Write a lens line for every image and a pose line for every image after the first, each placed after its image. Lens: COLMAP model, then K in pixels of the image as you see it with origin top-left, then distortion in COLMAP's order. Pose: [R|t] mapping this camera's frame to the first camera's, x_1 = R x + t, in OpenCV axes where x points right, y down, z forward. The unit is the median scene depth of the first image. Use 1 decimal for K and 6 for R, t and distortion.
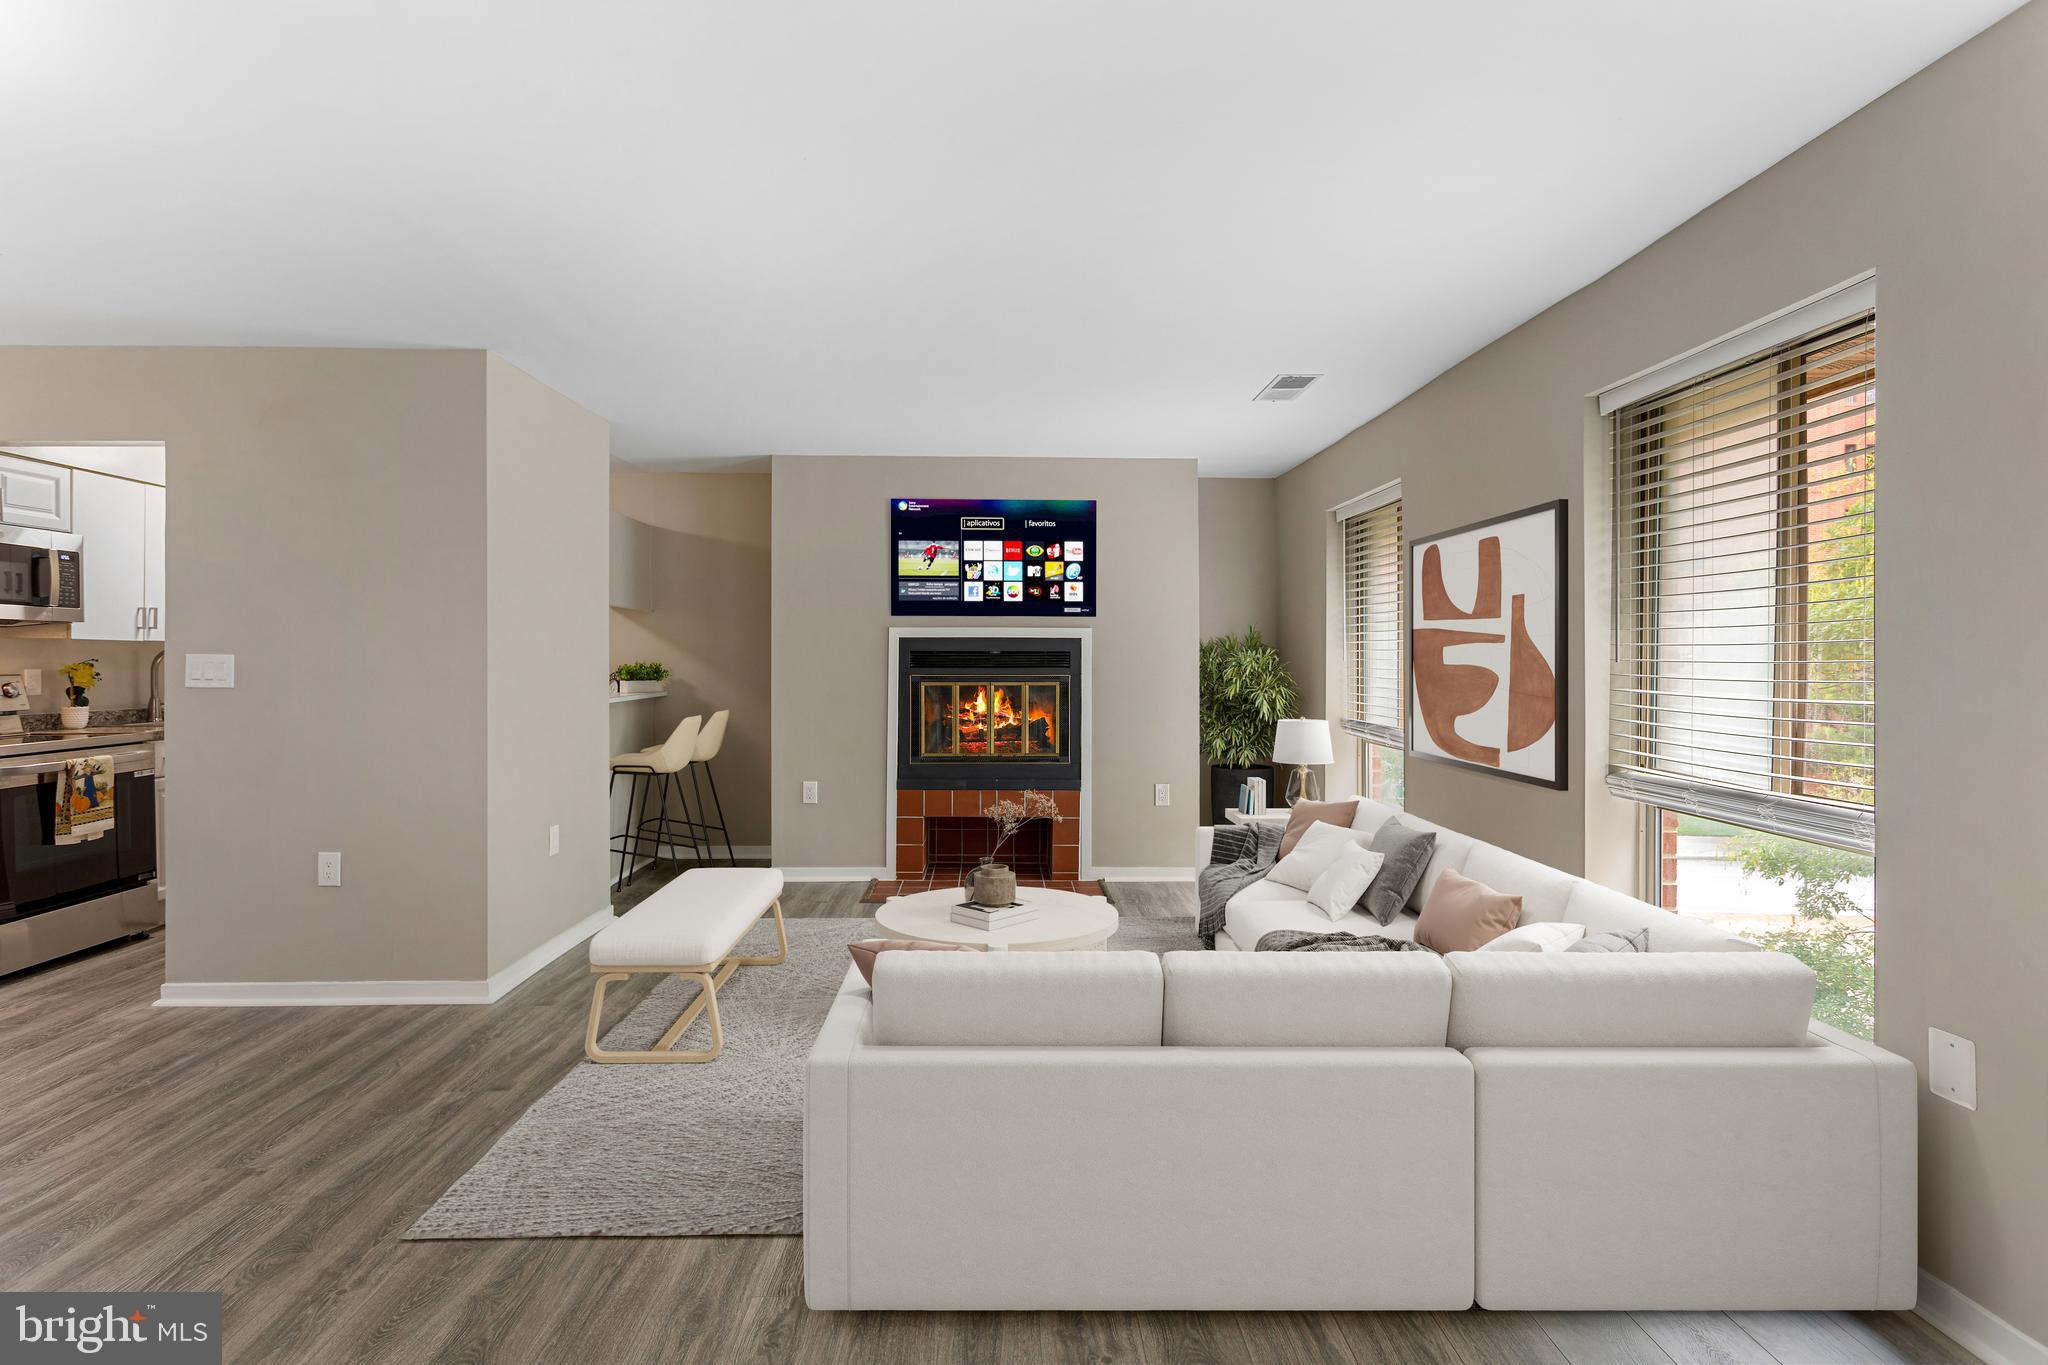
lens RADIAL K [[969.9, 0, 1012.4], [0, 969.9, 663.3], [0, 0, 1]] dist [-0.000692, 0.001405]
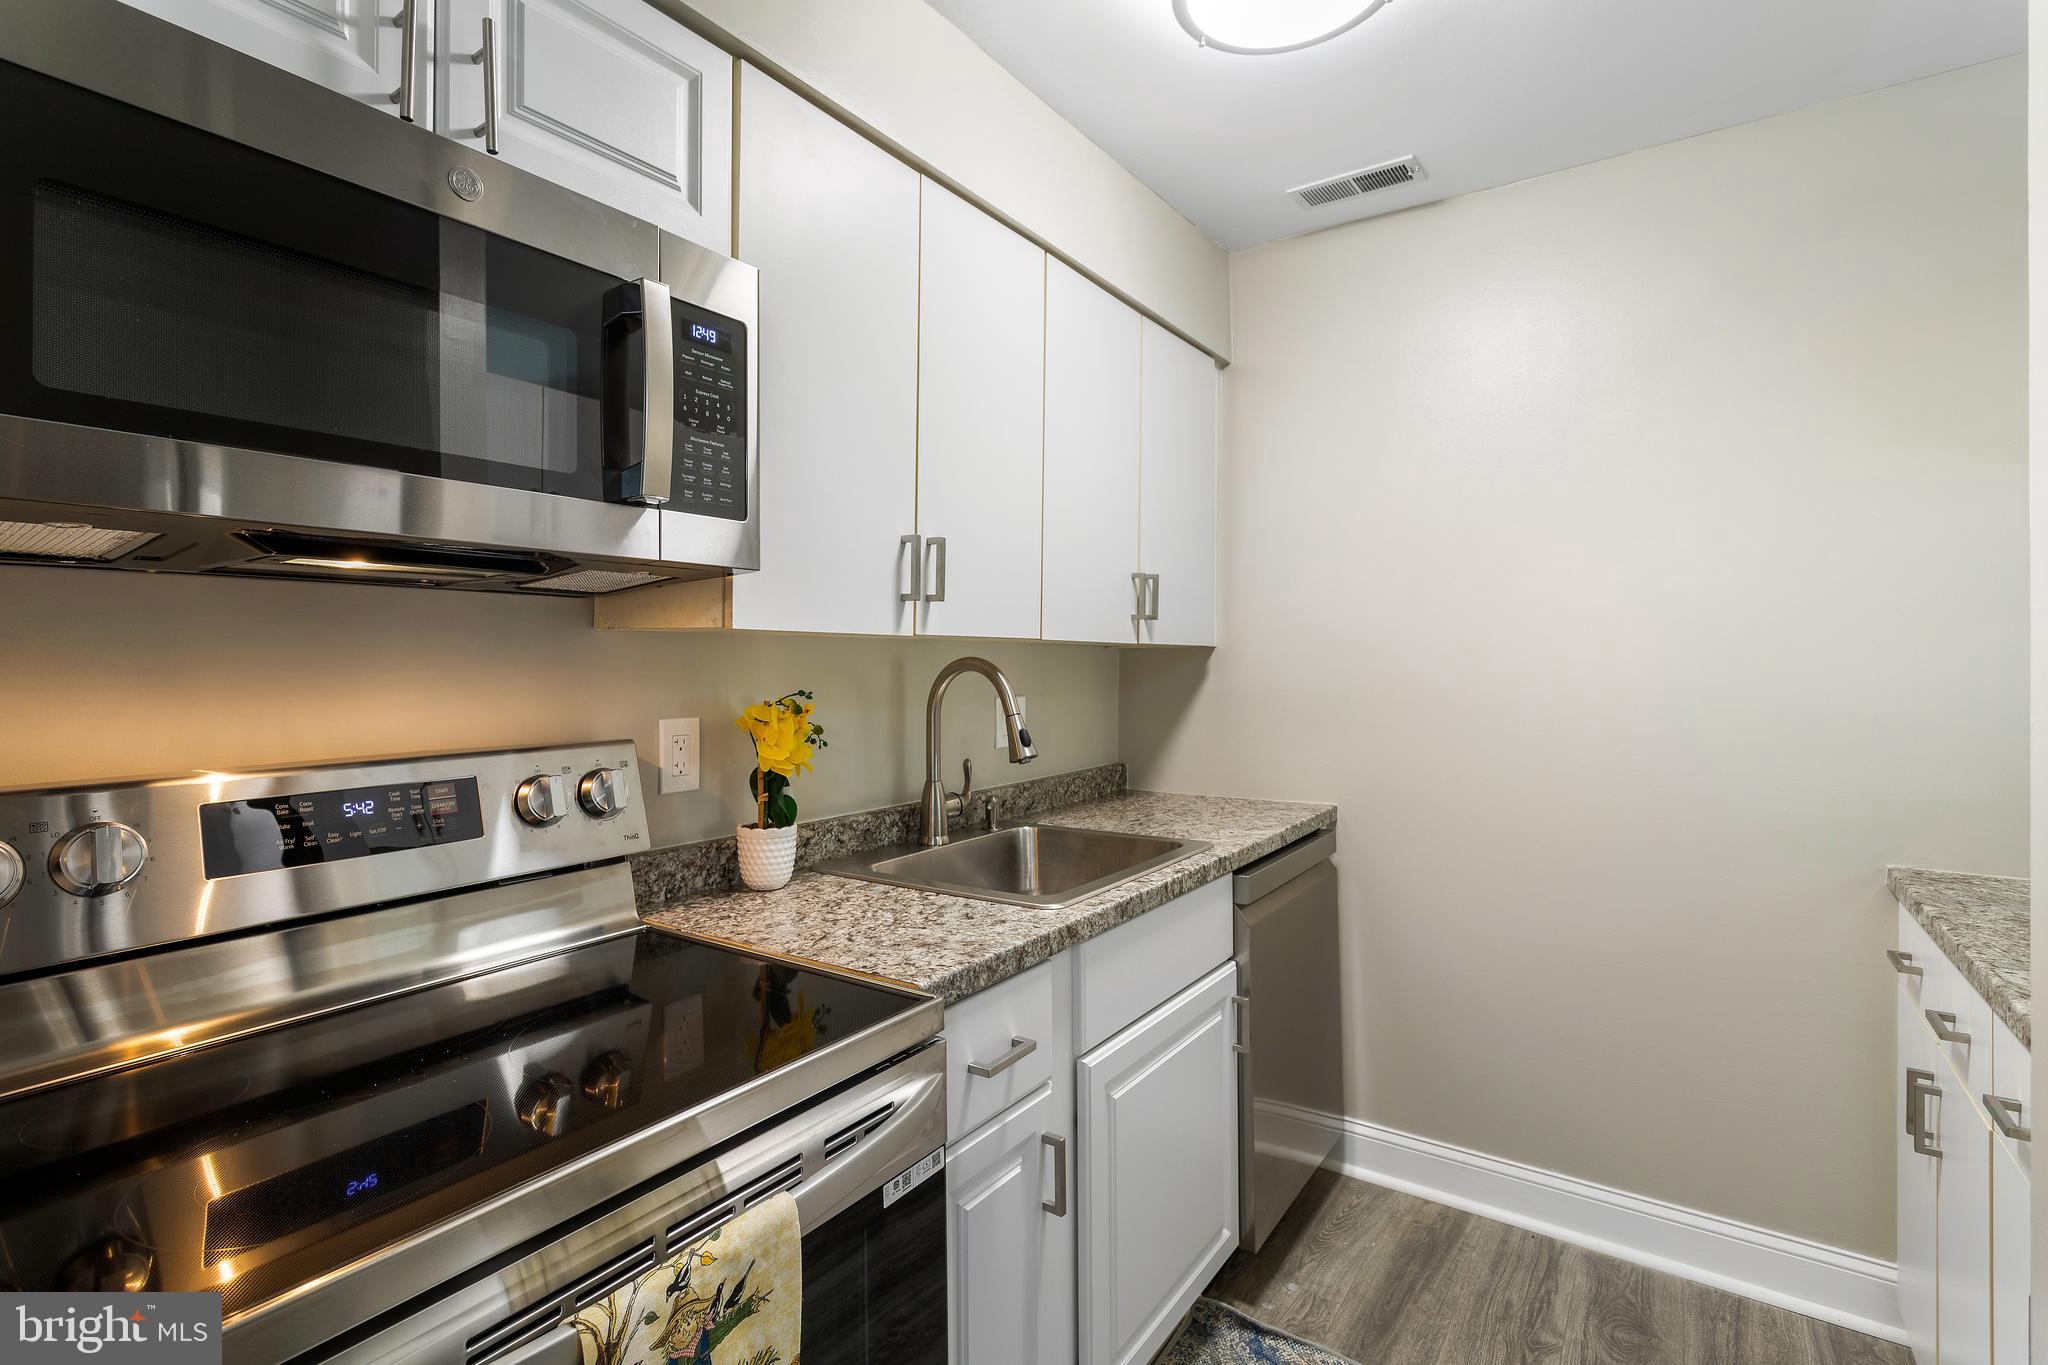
lens RADIAL K [[969.9, 0, 997.6], [0, 969.9, 642.2], [0, 0, 1]] dist [-0.000692, 0.001405]
pose [[0.801100, -0.008163, -0.598474, -0.577419], [-0.005172, 0.999775, -0.020560, -0.012566], [0.598508, 0.019566, 0.800878, 0.643765]]
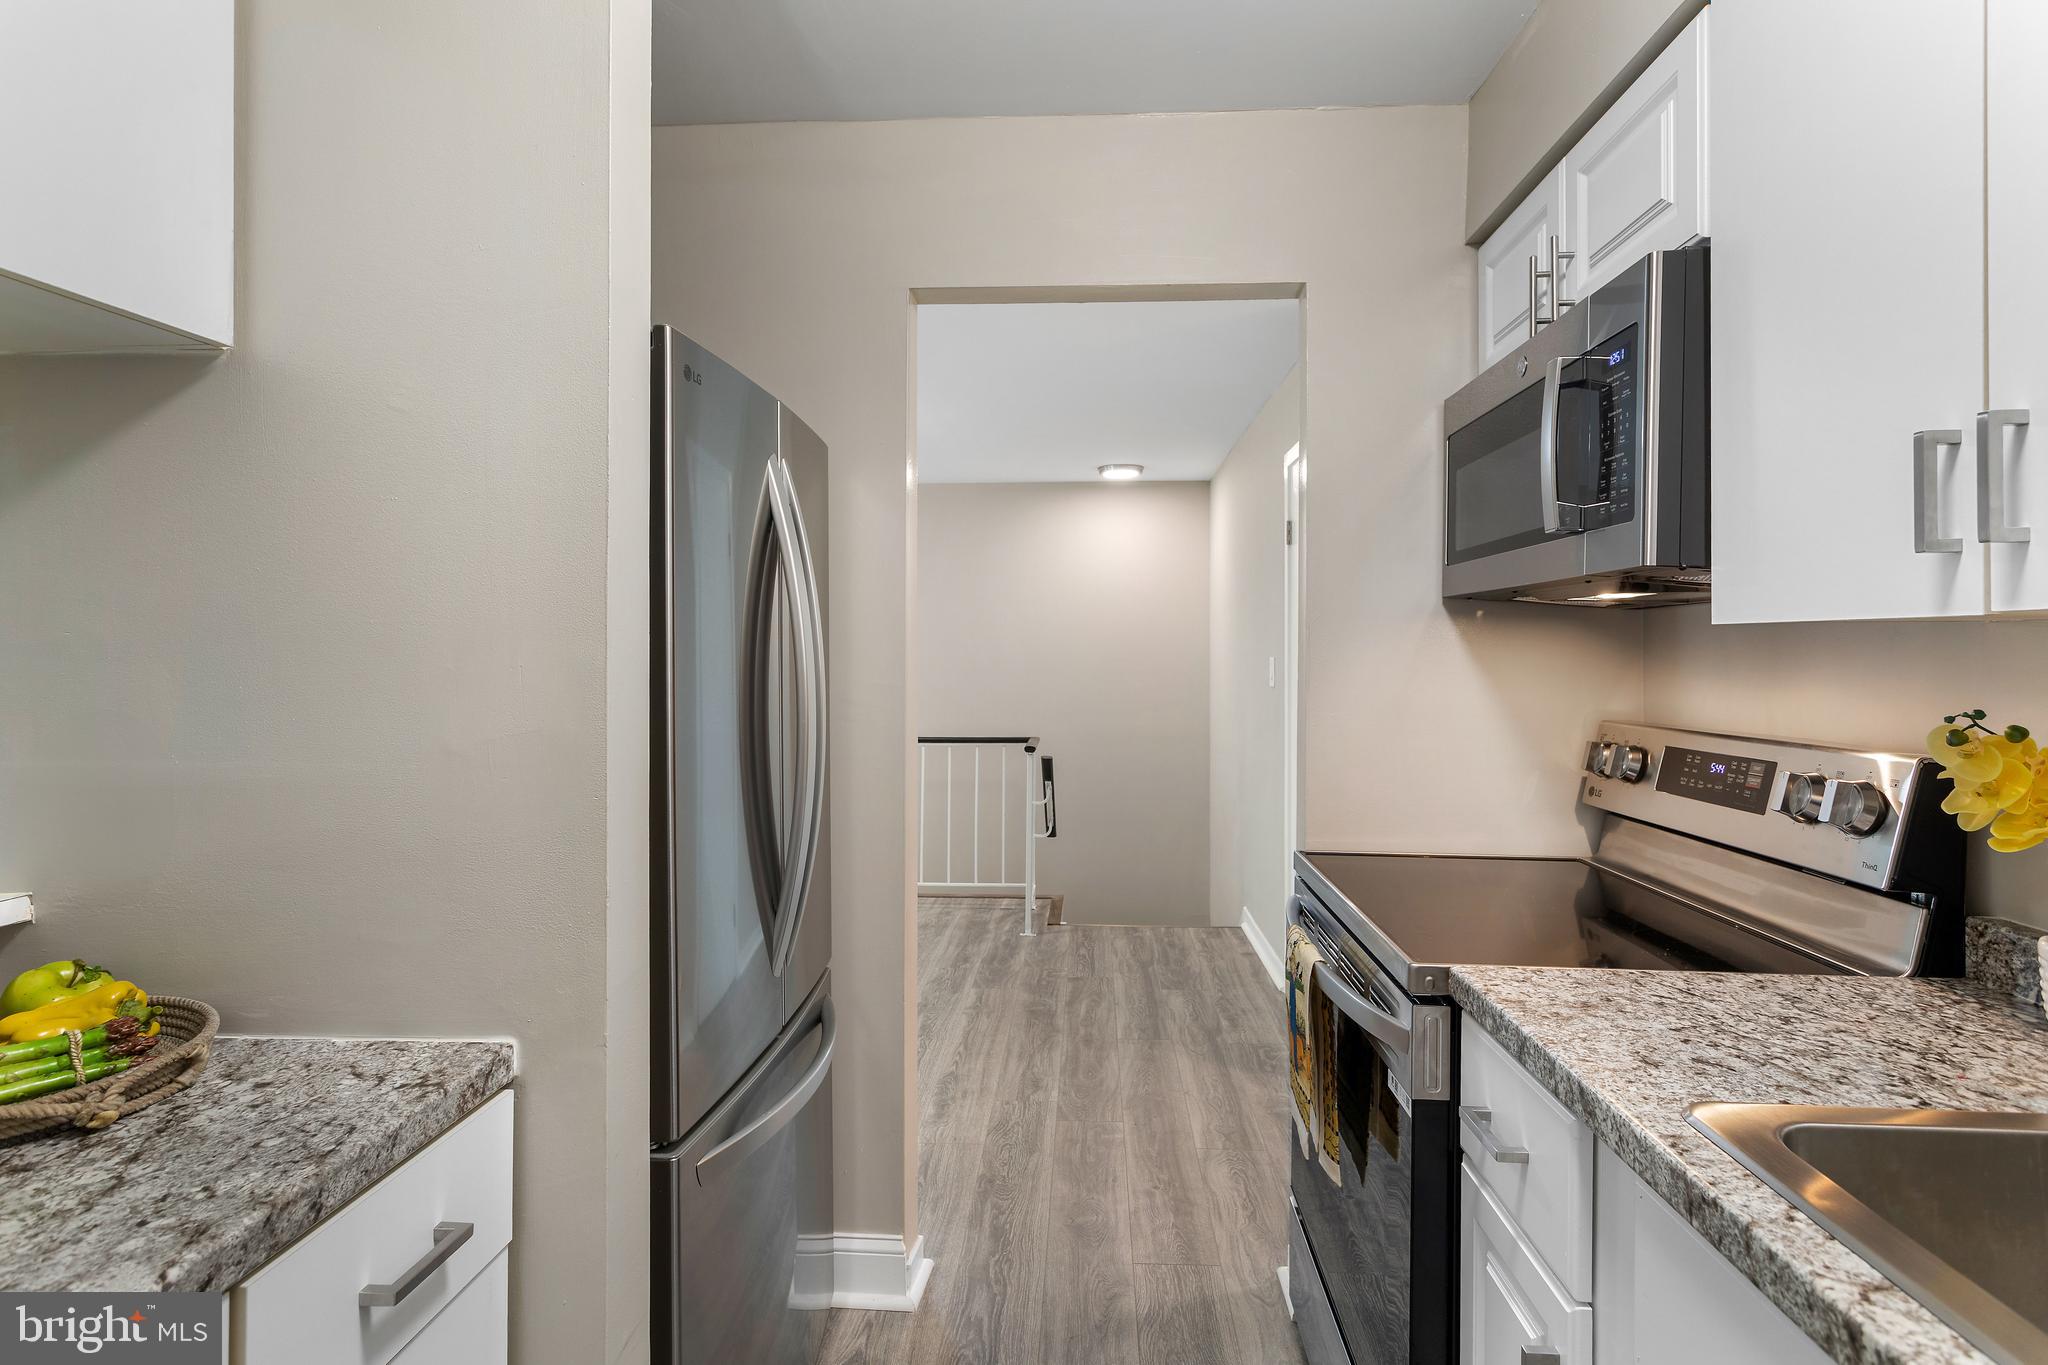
lens RADIAL K [[969.9, 0, 1026.7], [0, 969.9, 663.8], [0, 0, 1]] dist [-0.000692, 0.001405]
pose [[-0.995971, 0.001796, 0.089658, -0.637197], [0.003127, 0.999887, 0.014697, -0.015324], [-0.089621, 0.014918, -0.995864, 1.014818]]
